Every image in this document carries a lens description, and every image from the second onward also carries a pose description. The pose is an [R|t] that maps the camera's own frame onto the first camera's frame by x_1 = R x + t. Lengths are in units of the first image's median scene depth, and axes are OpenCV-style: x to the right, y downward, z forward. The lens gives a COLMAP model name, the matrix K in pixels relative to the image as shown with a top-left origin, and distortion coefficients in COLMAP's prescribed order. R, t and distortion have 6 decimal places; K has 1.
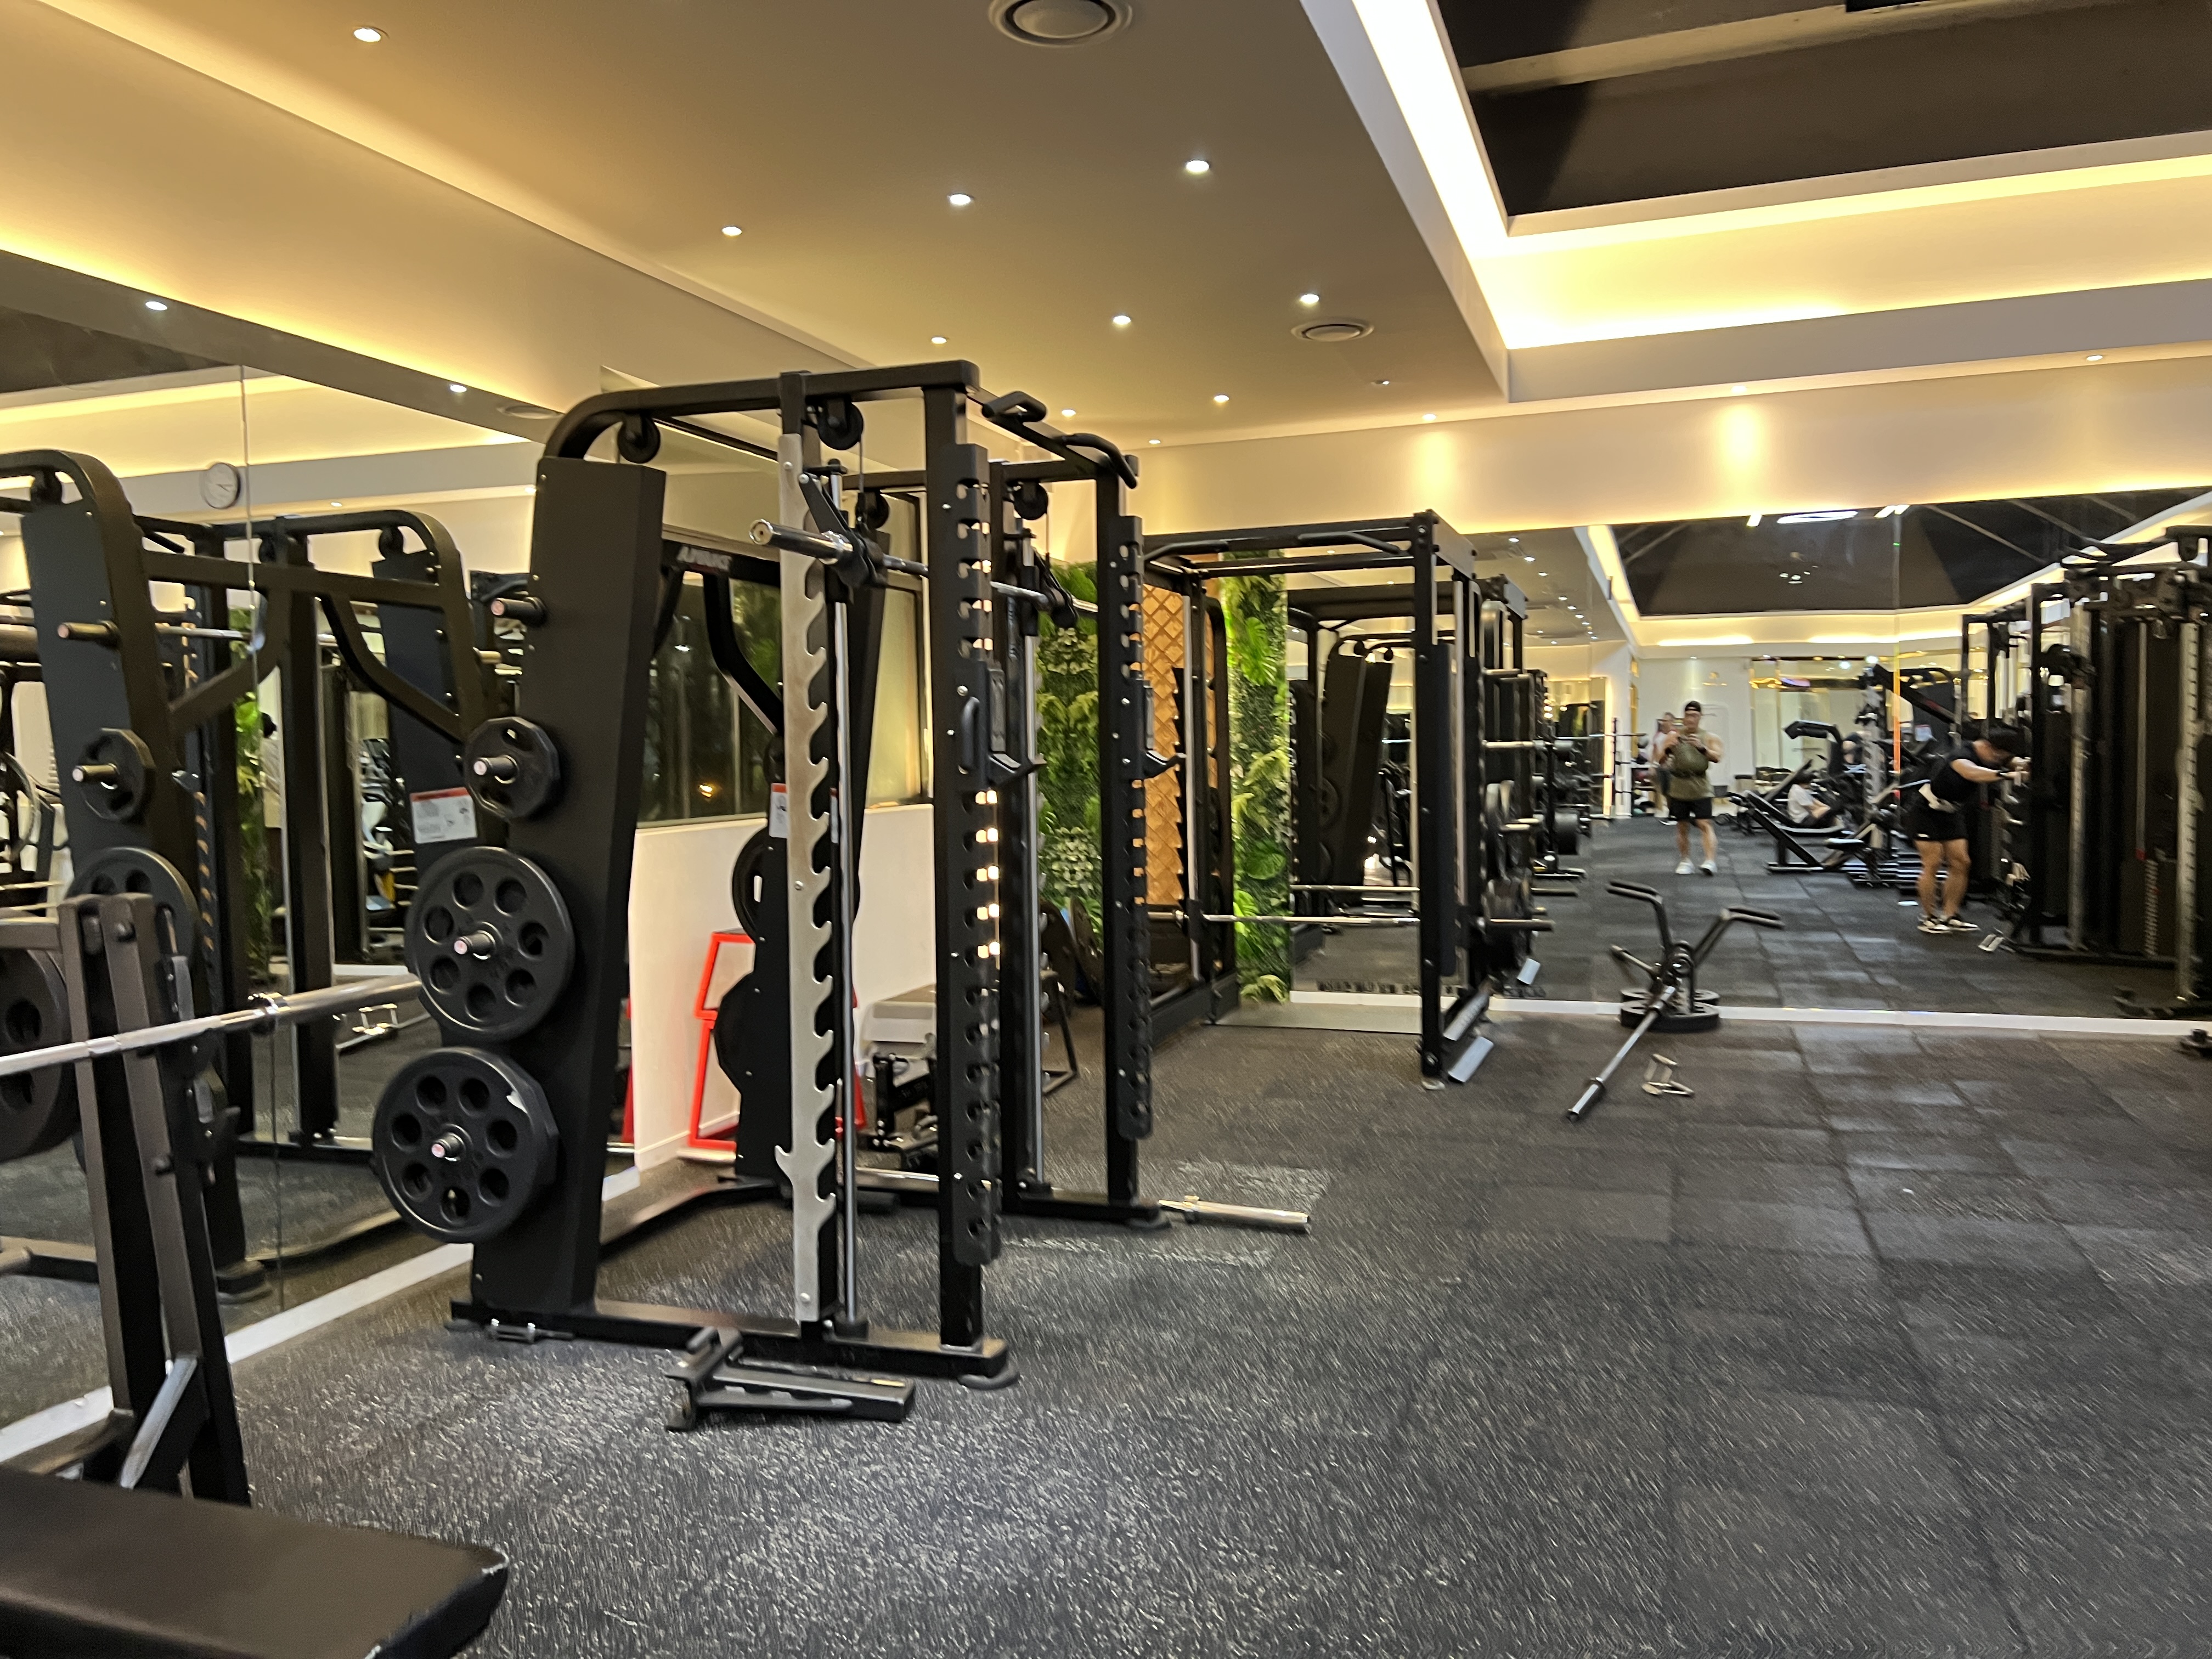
lens RADIAL K [[1672.3, 0, 1102.7], [0, 1672.3, 822.8], [0, 0, 1]] dist [0.033956, -0.028466]
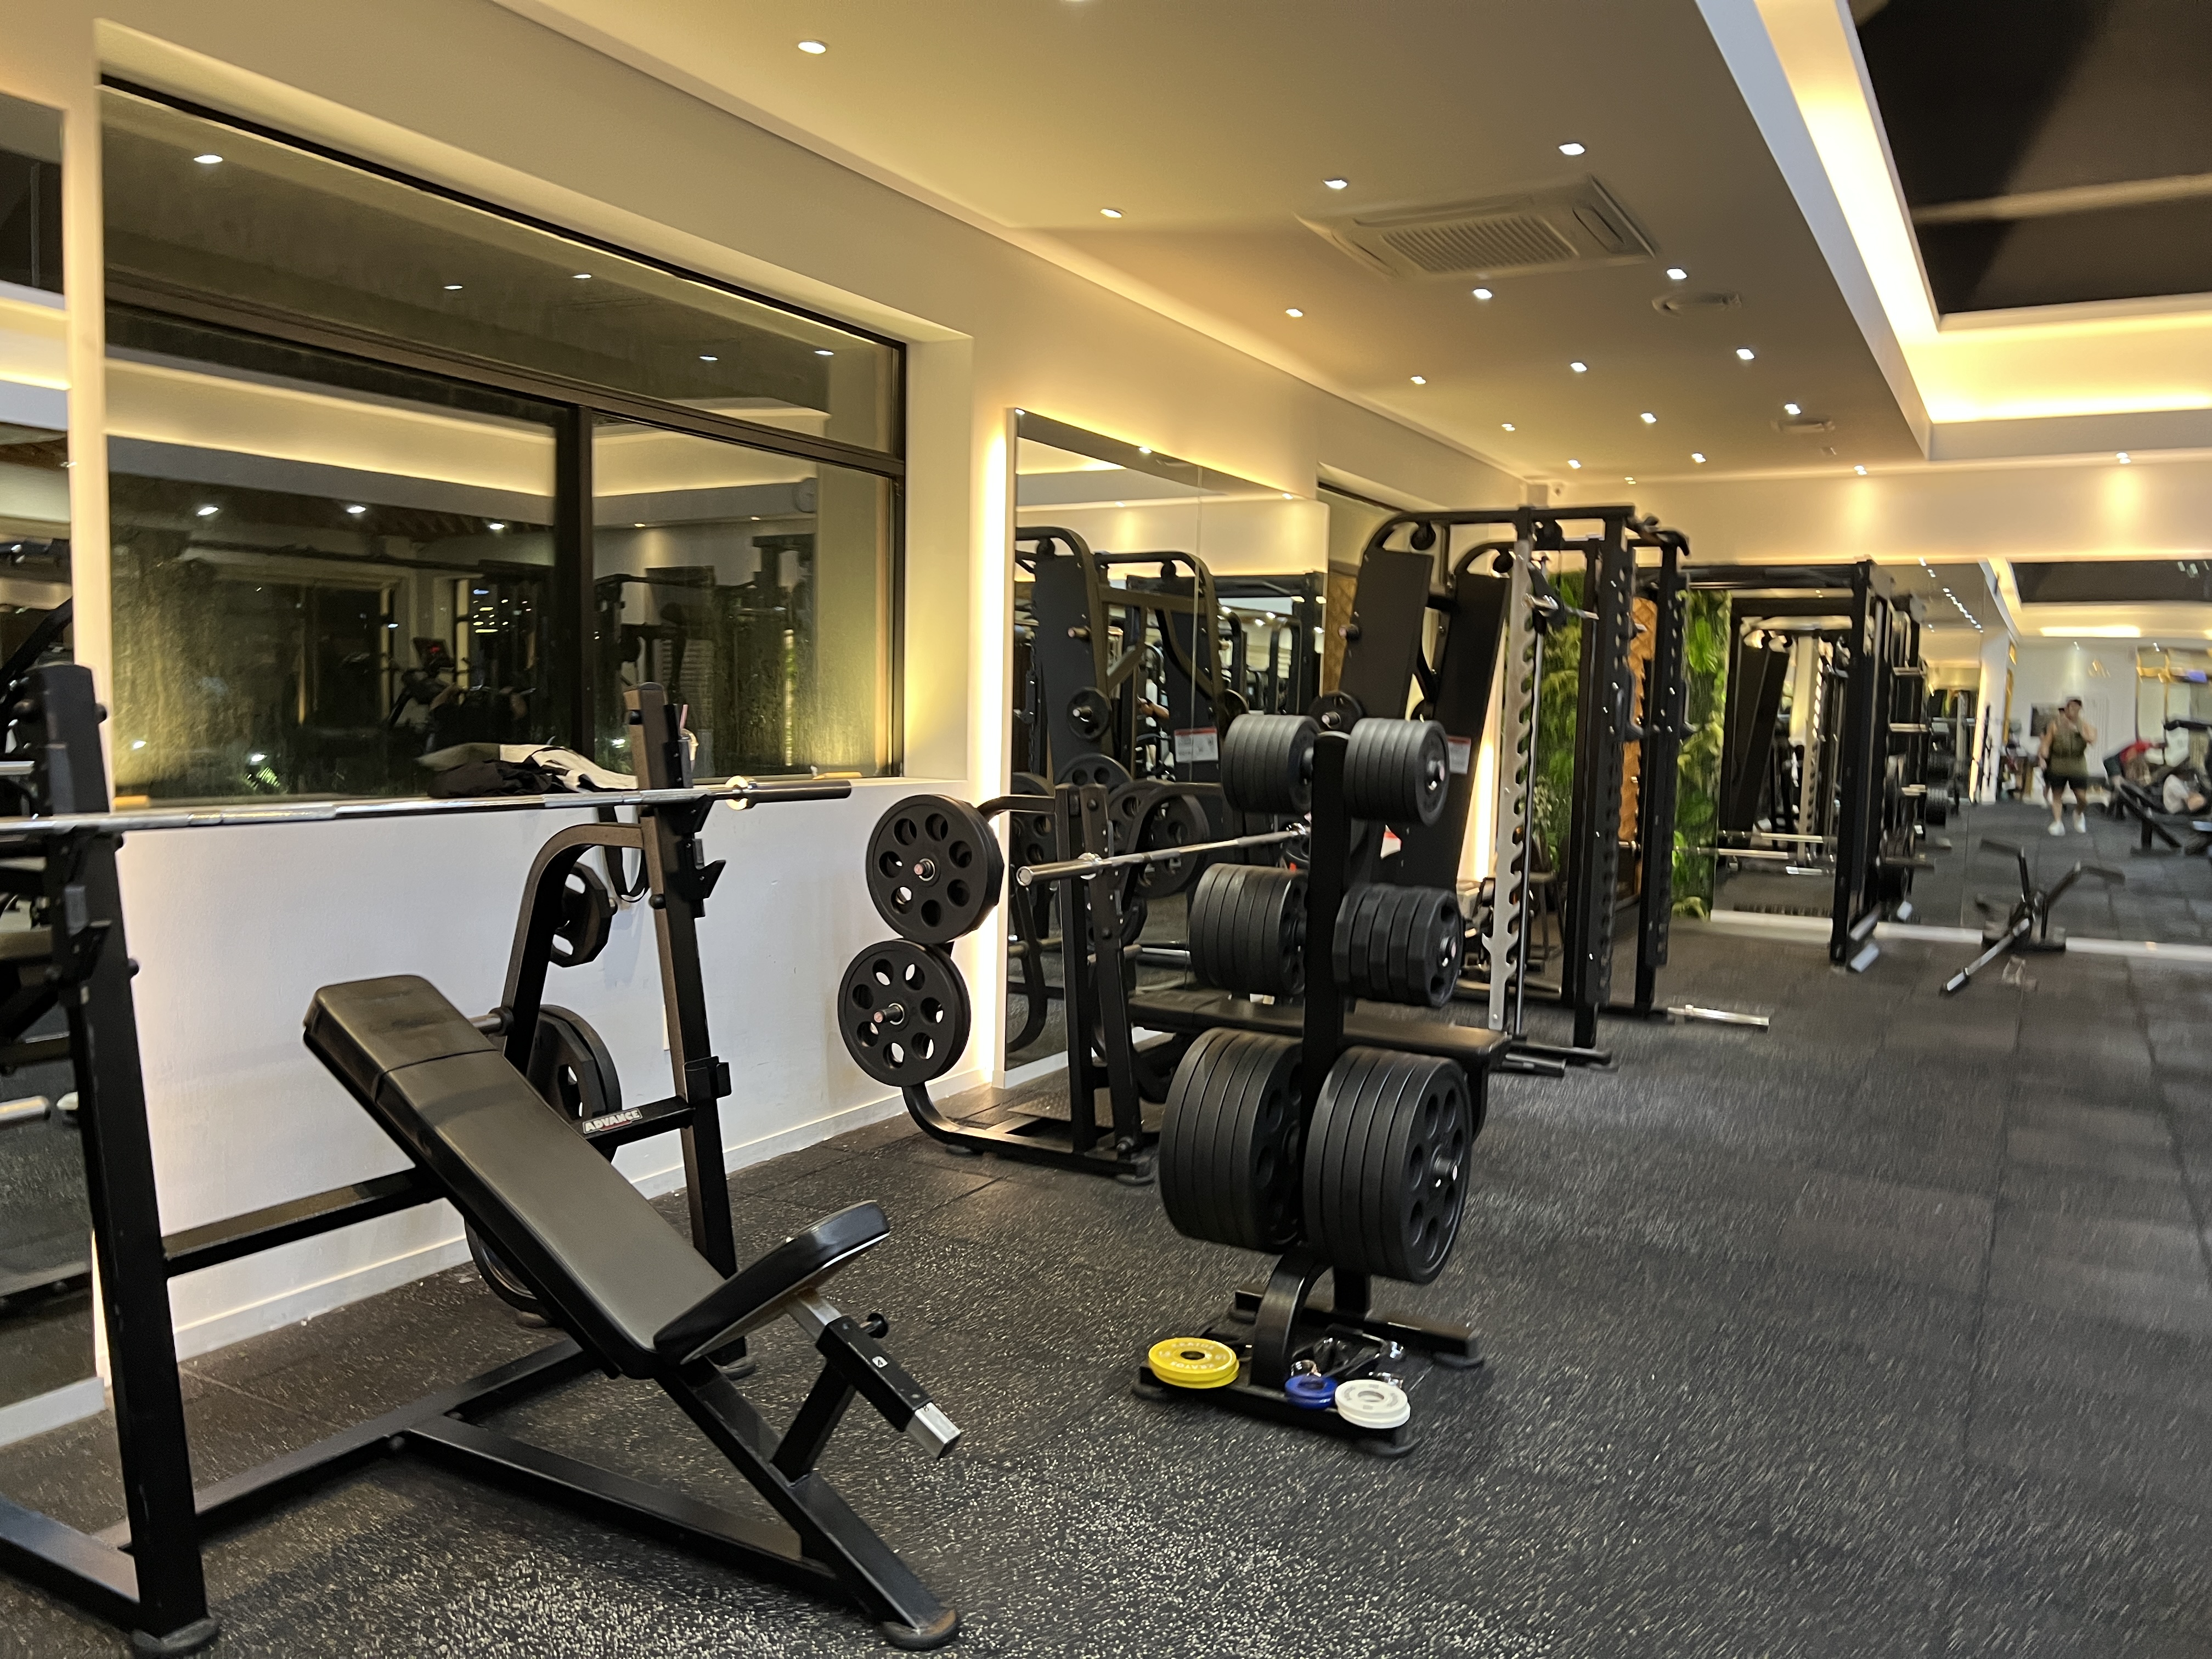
lens RADIAL K [[1641.6, 0, 1071.4], [0, 1641.6, 881.6], [0, 0, 1]] dist [-0.049589, 0.051180]
pose [[0.976627, 0.061098, -0.206076, -0.122799], [-0.047700, 0.996450, 0.069373, 0.015589], [0.209583, -0.057922, 0.976074, -0.367821]]
